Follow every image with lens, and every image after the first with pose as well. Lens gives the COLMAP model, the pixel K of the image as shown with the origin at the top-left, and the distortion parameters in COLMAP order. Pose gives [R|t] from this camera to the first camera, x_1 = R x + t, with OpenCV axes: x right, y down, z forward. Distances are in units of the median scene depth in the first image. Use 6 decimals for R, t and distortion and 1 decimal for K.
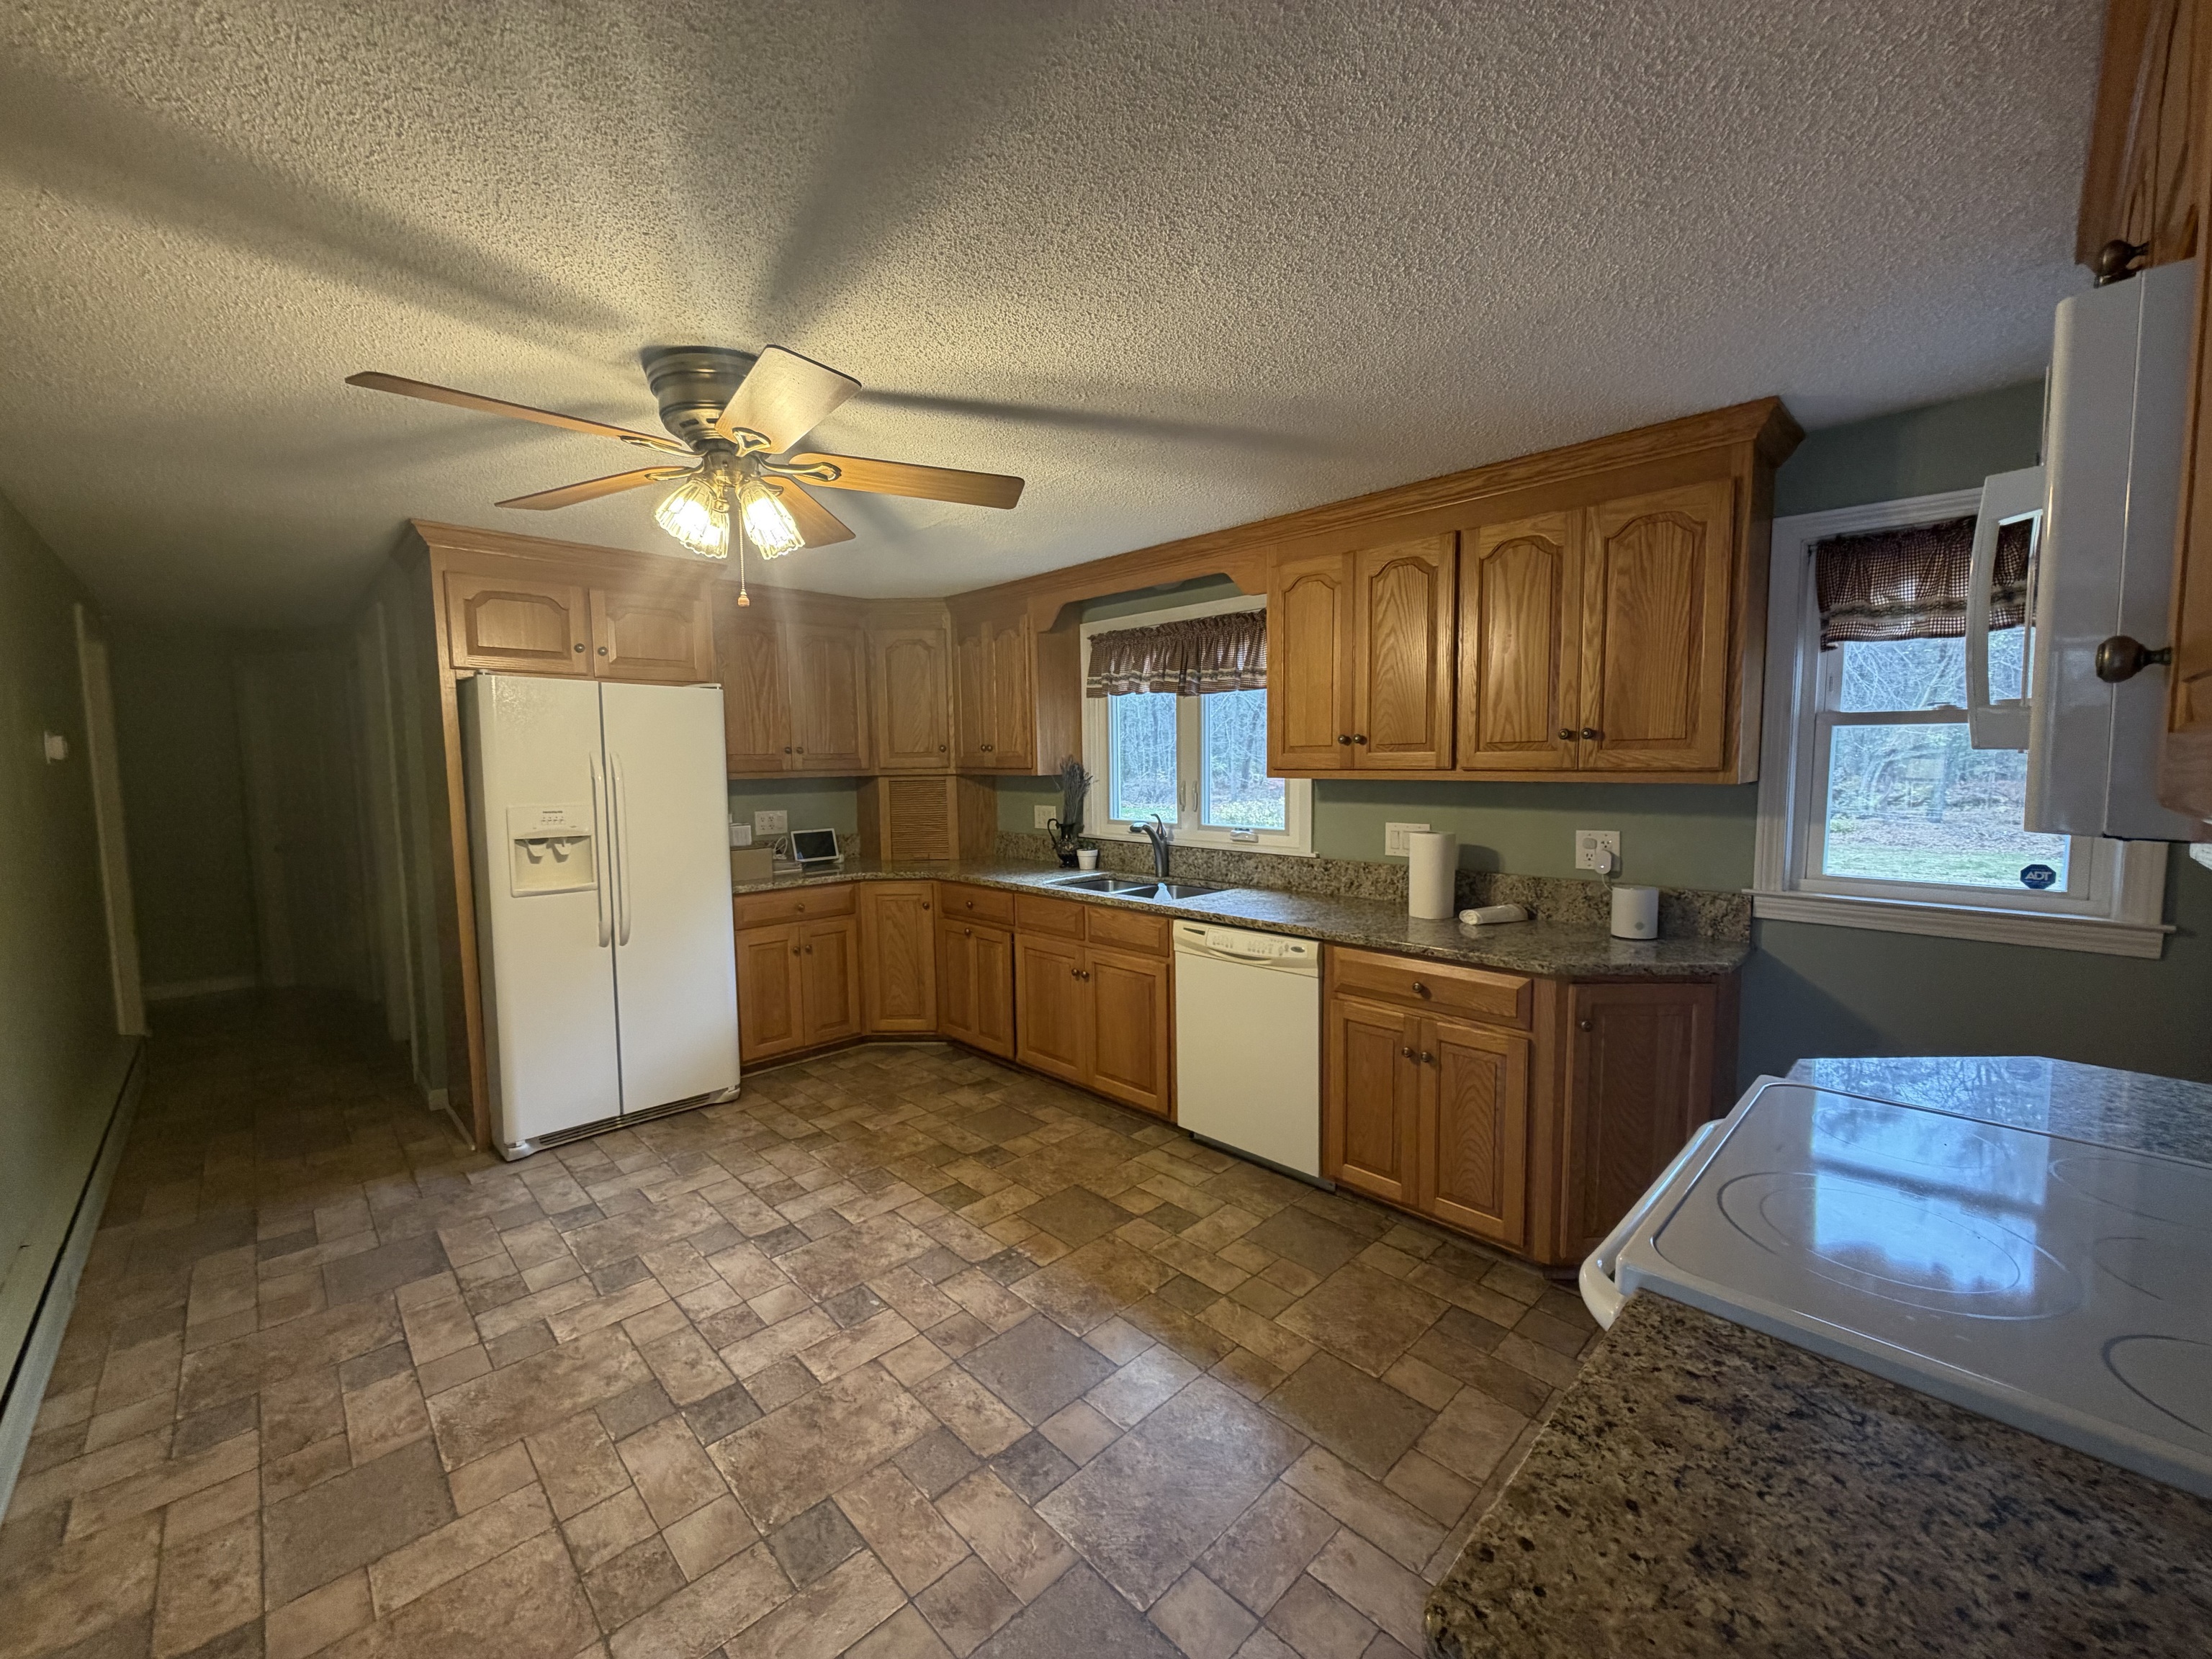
lens RADIAL K [[884.5, 0, 1106.1], [0, 884.5, 831.8], [0, 0, 1]] dist [0.003311, -0.000219]
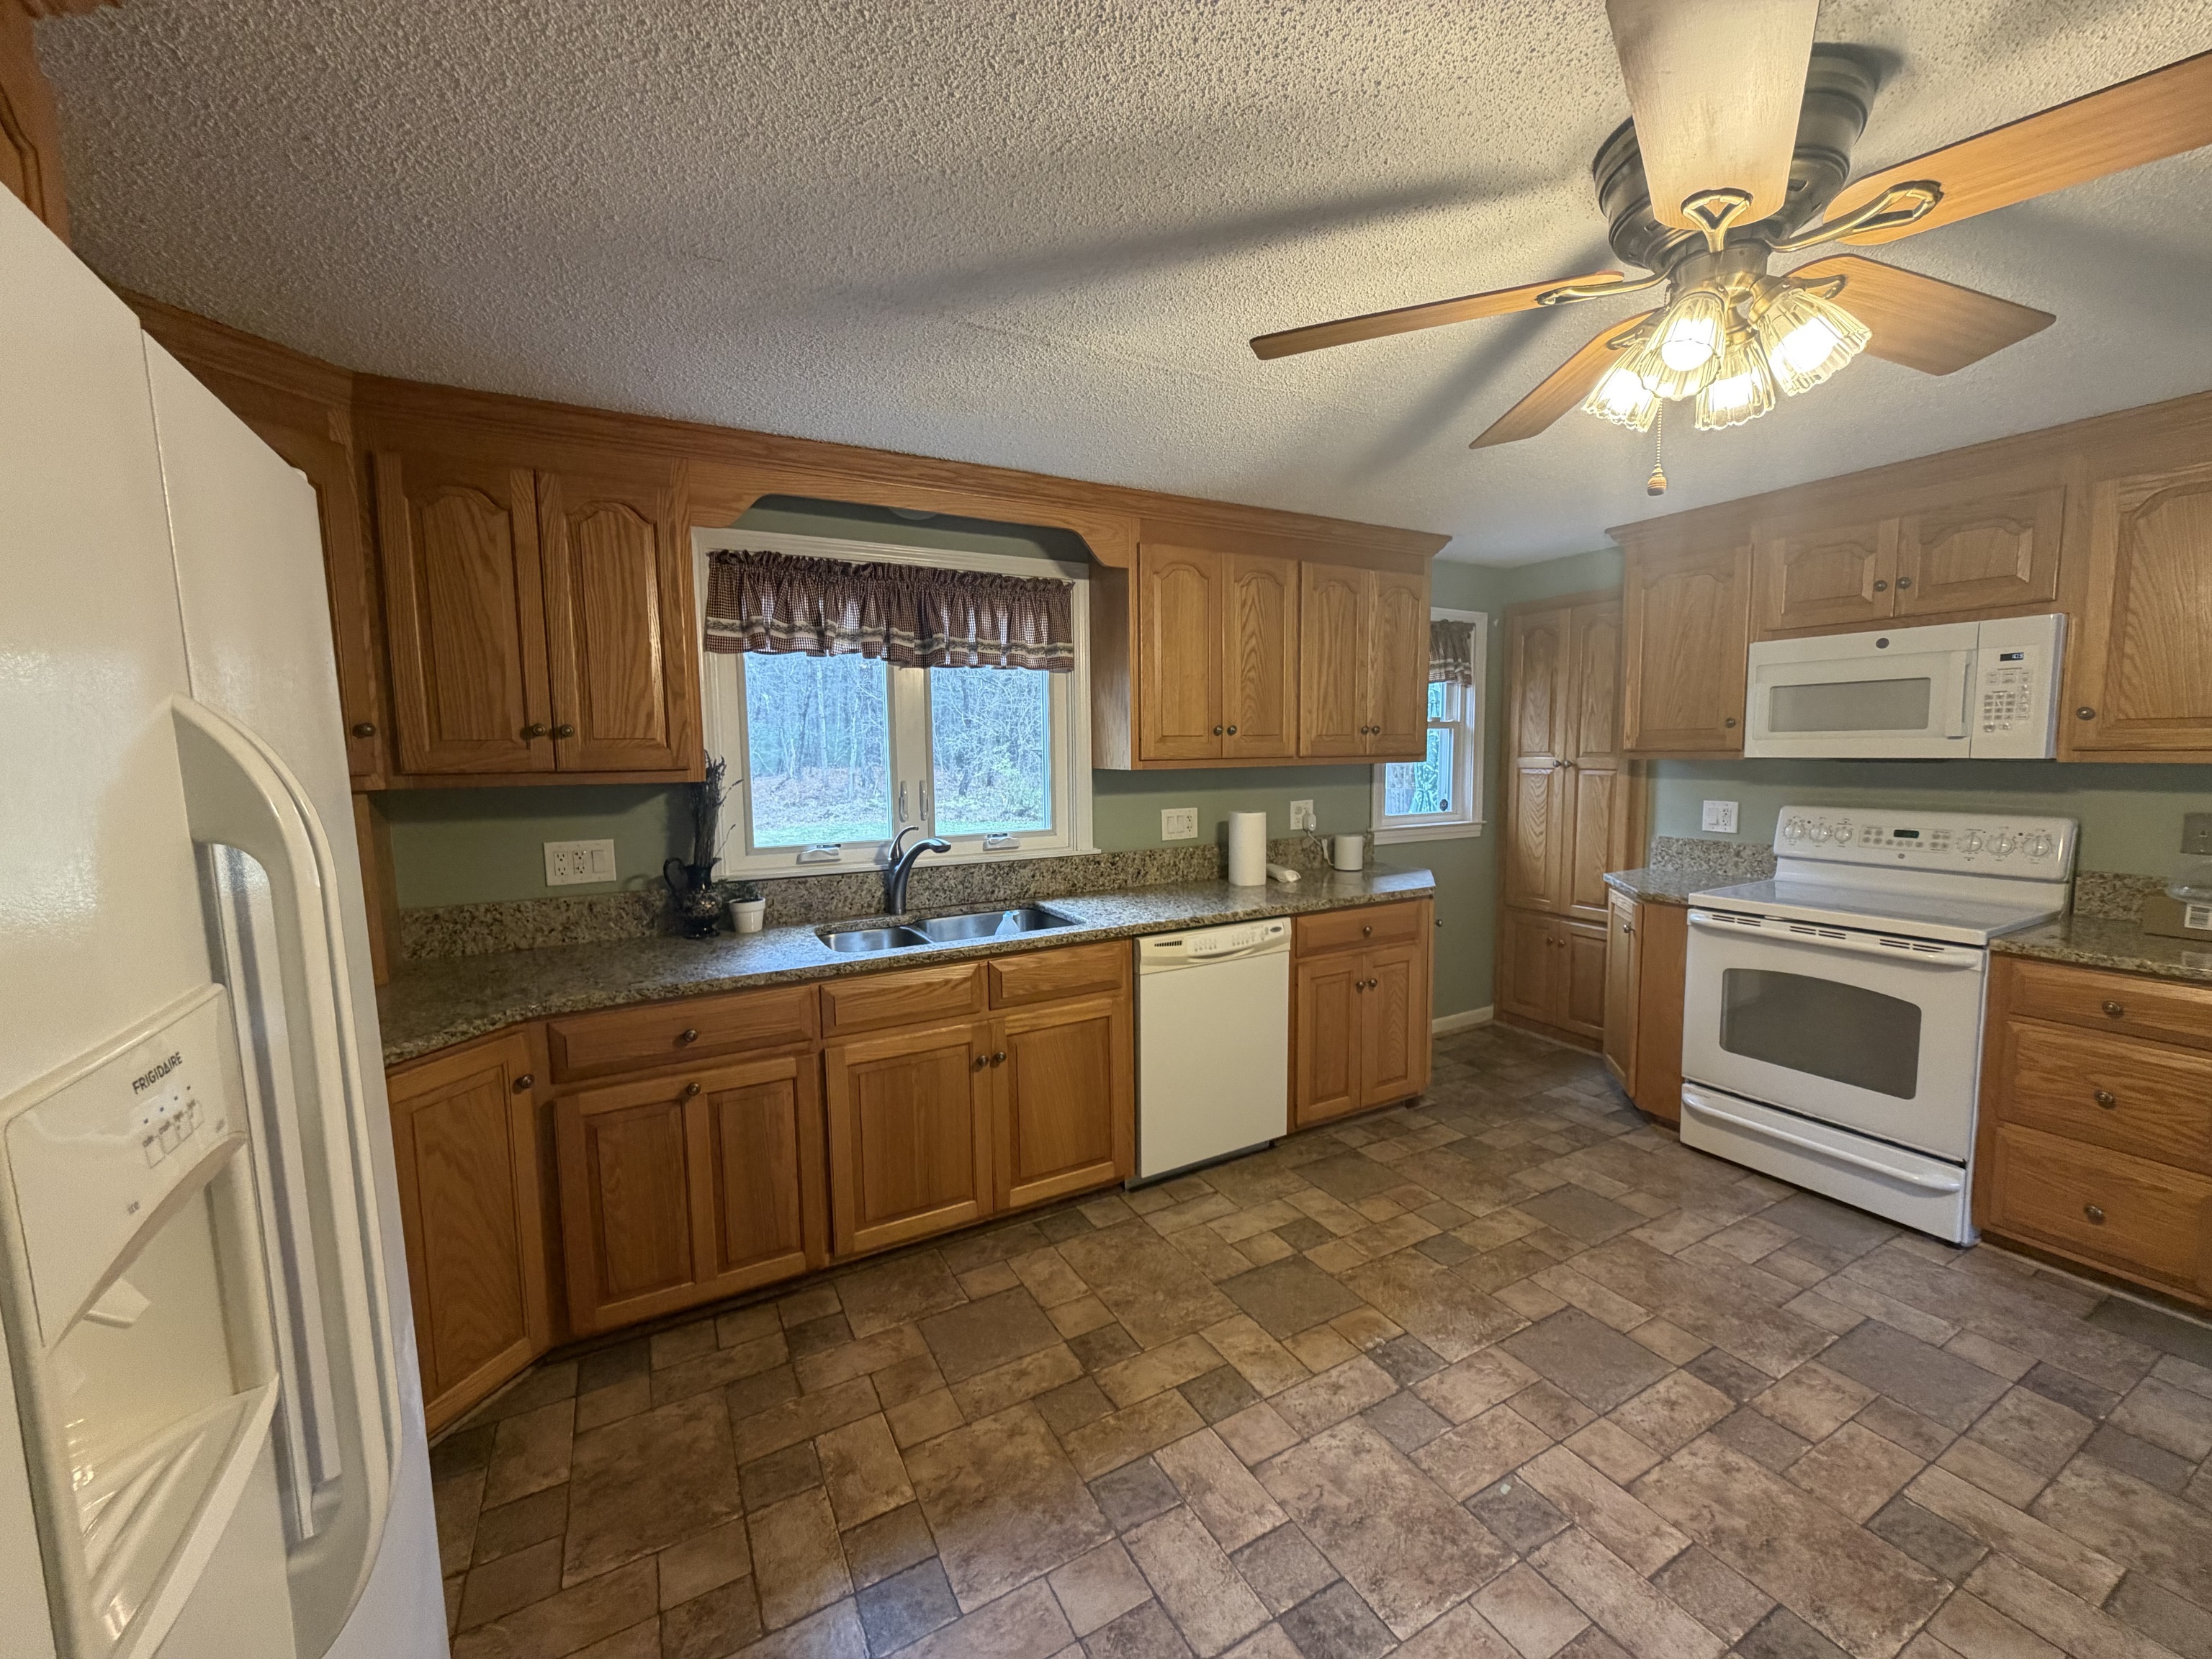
lens RADIAL K [[884.5, 0, 1114.7], [0, 884.5, 829.5], [0, 0, 1]] dist [0.003311, -0.000219]
pose [[0.256071, -0.085396, 0.962879, -0.787511], [0.089271, 0.993923, 0.064408, -0.065768], [-0.962527, 0.069465, 0.262138, 0.850416]]
